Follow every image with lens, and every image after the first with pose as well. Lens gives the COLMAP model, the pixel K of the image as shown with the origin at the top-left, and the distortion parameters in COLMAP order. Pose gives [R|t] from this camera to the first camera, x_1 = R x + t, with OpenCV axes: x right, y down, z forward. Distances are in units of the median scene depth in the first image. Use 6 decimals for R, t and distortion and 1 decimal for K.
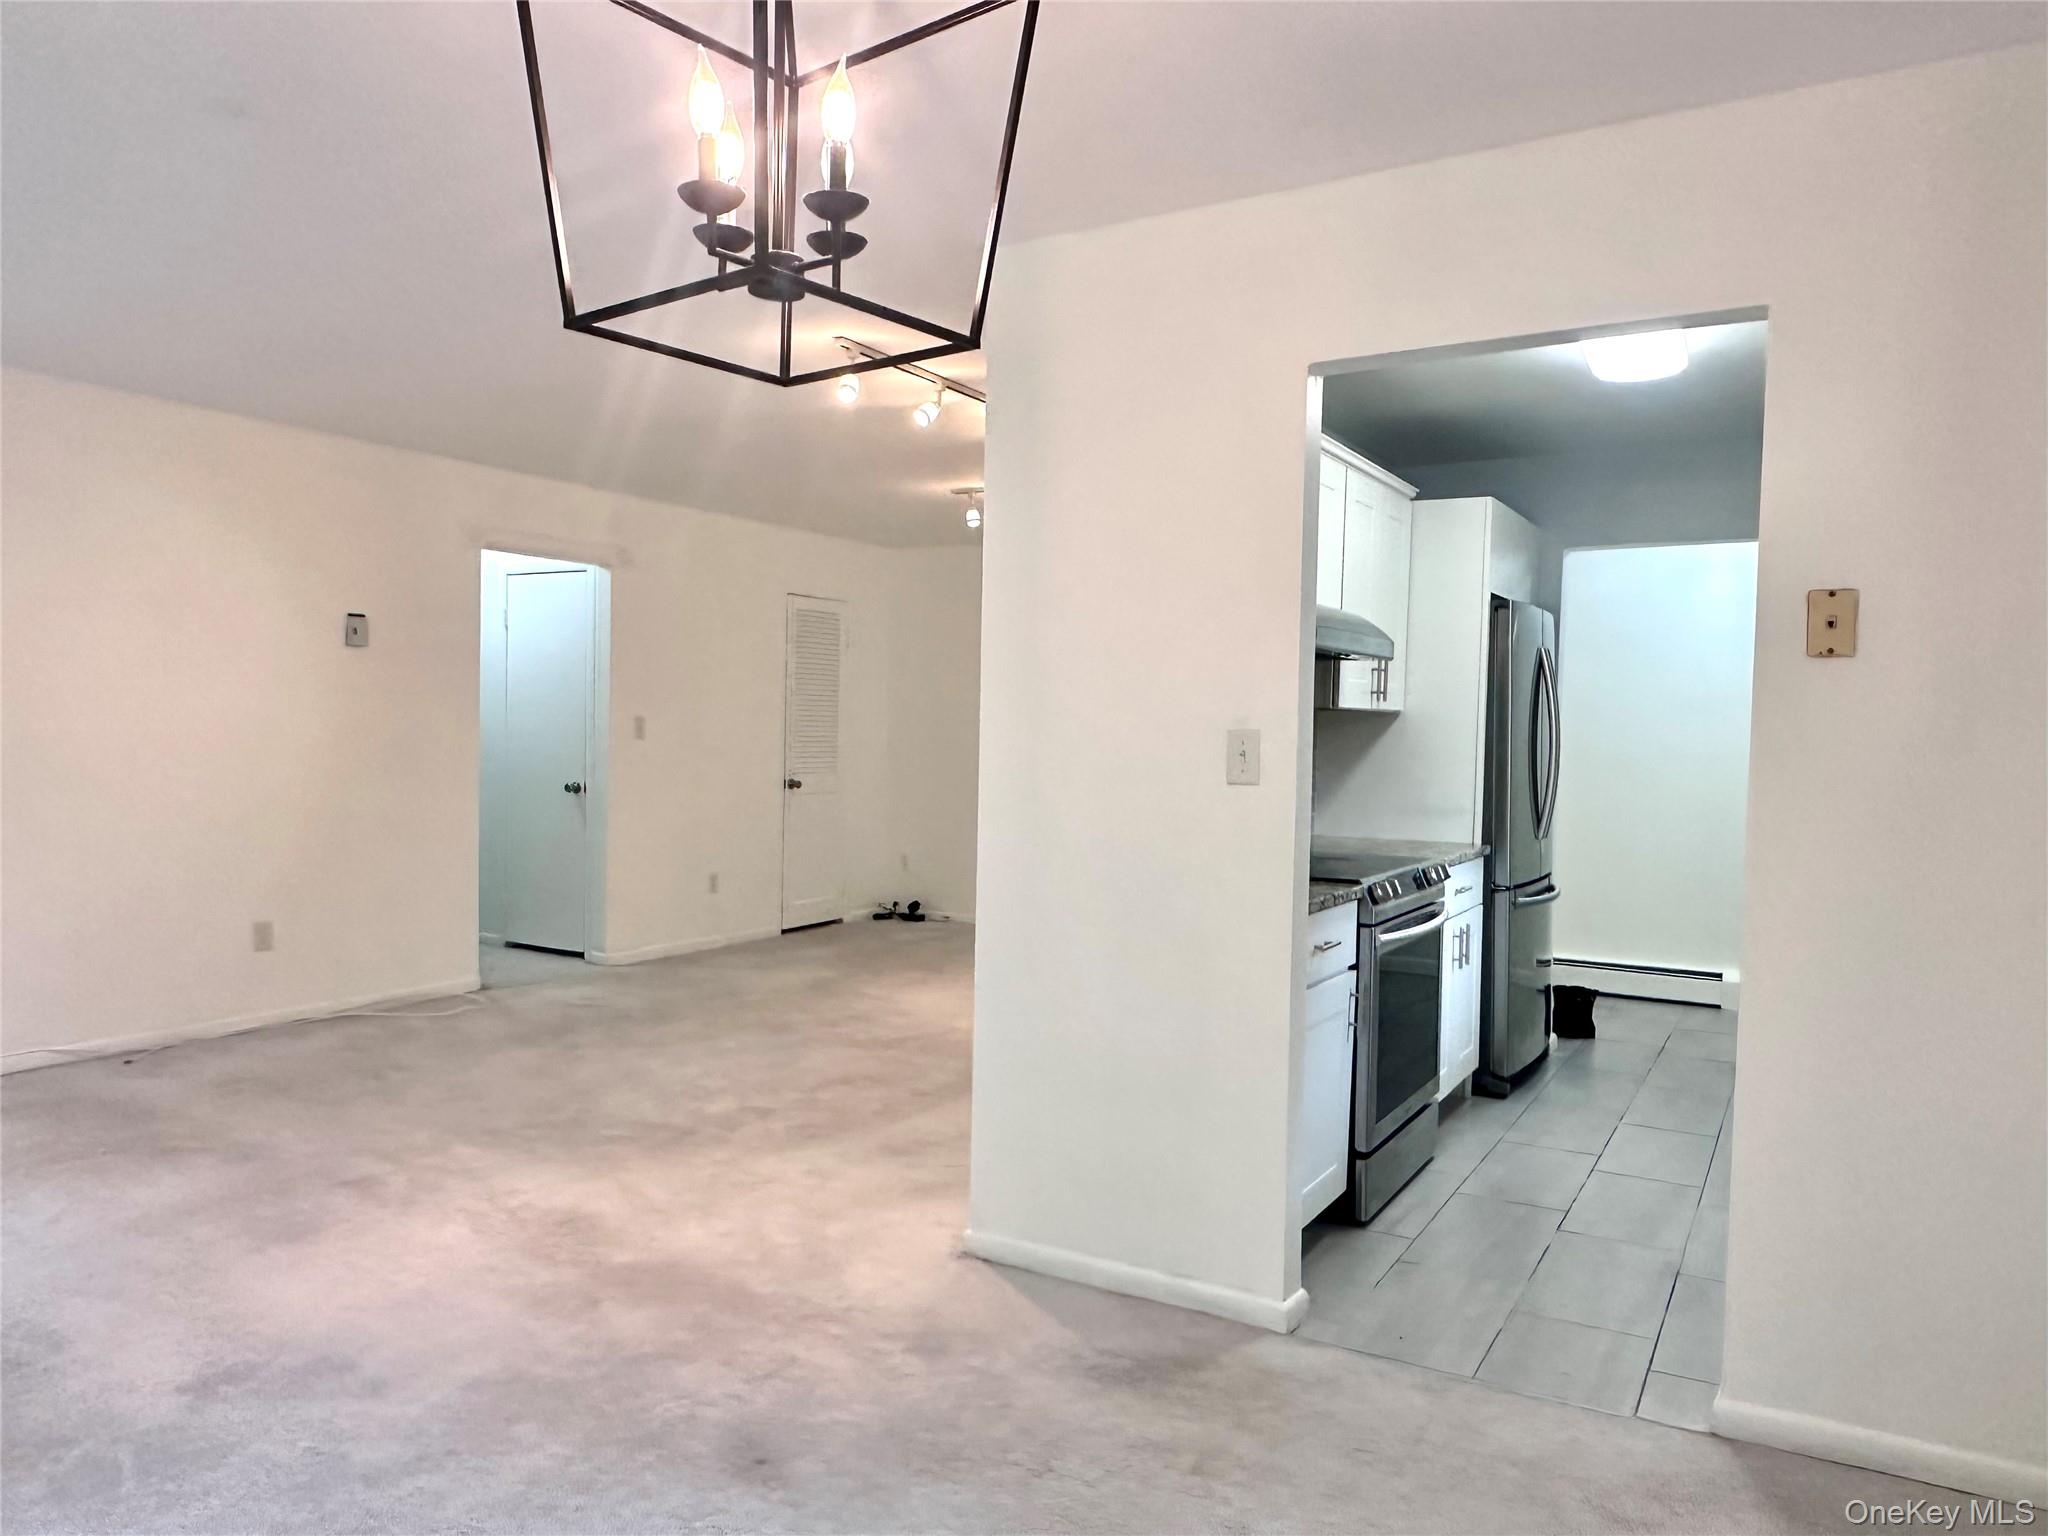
lens RADIAL K [[1378.9, 0, 1024.0], [0, 1378.9, 768.0], [0, 0, 1]] dist [-0.008793, -0.002900]
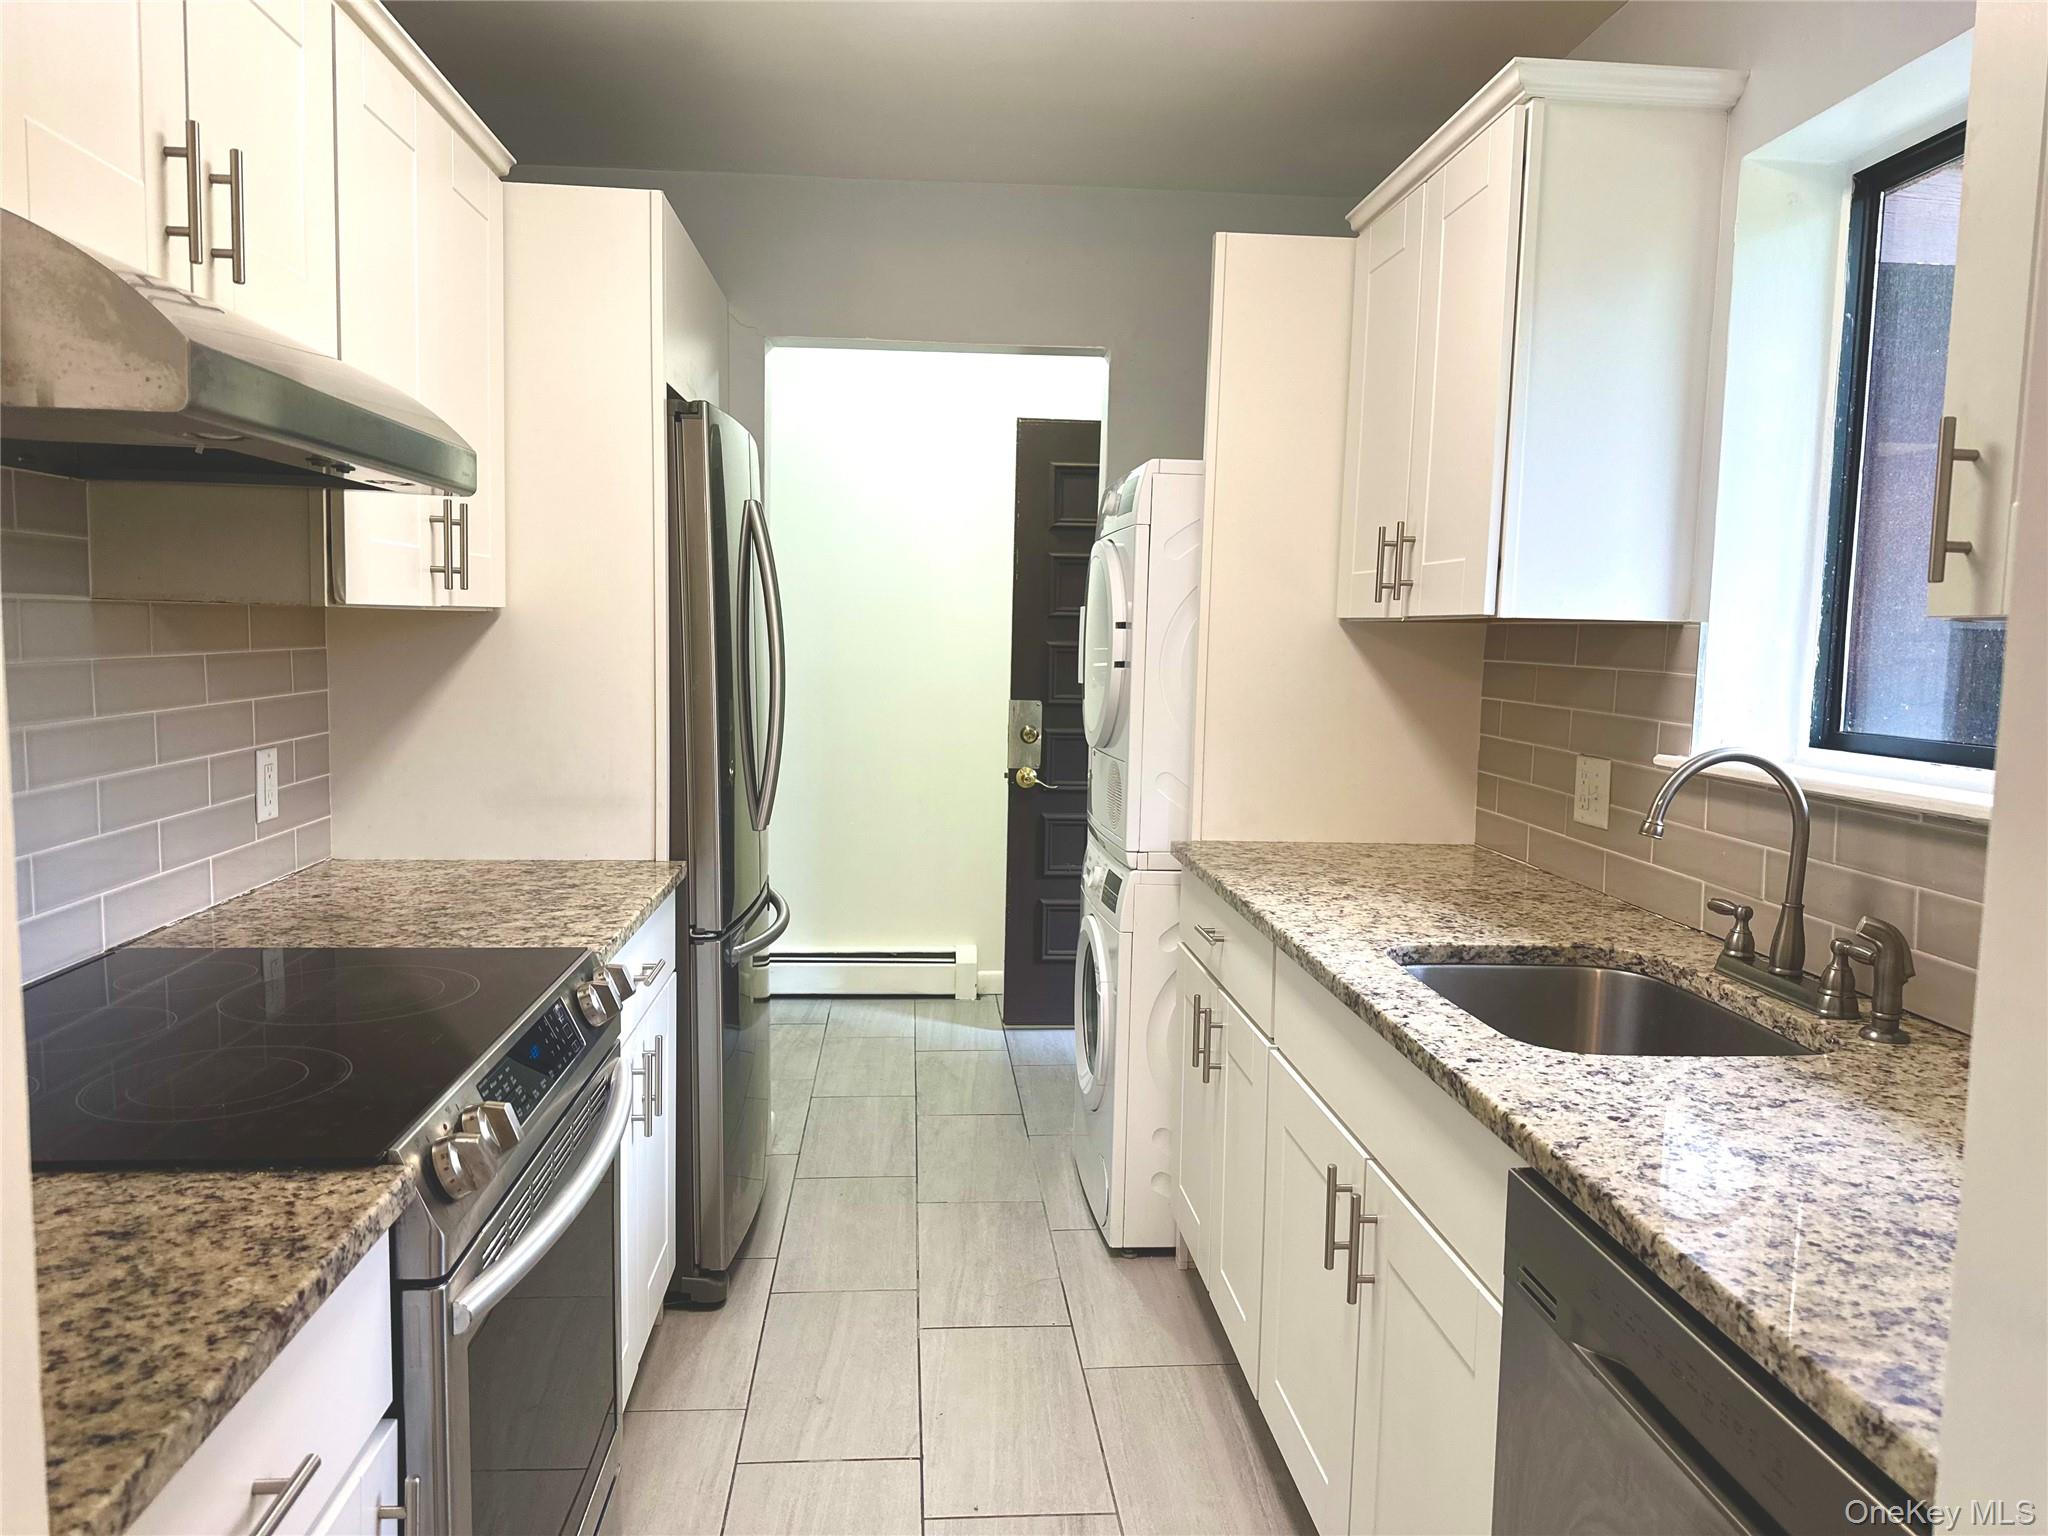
lens RADIAL K [[1406.7, 0, 1014.6], [0, 1406.7, 781.8], [0, 0, 1]] dist [0.114136, -0.215252]
pose [[0.819956, -0.064784, 0.568748, 0.131380], [0.011115, 0.995190, 0.097335, -0.027602], [-0.572318, -0.073489, 0.816732, 0.476861]]
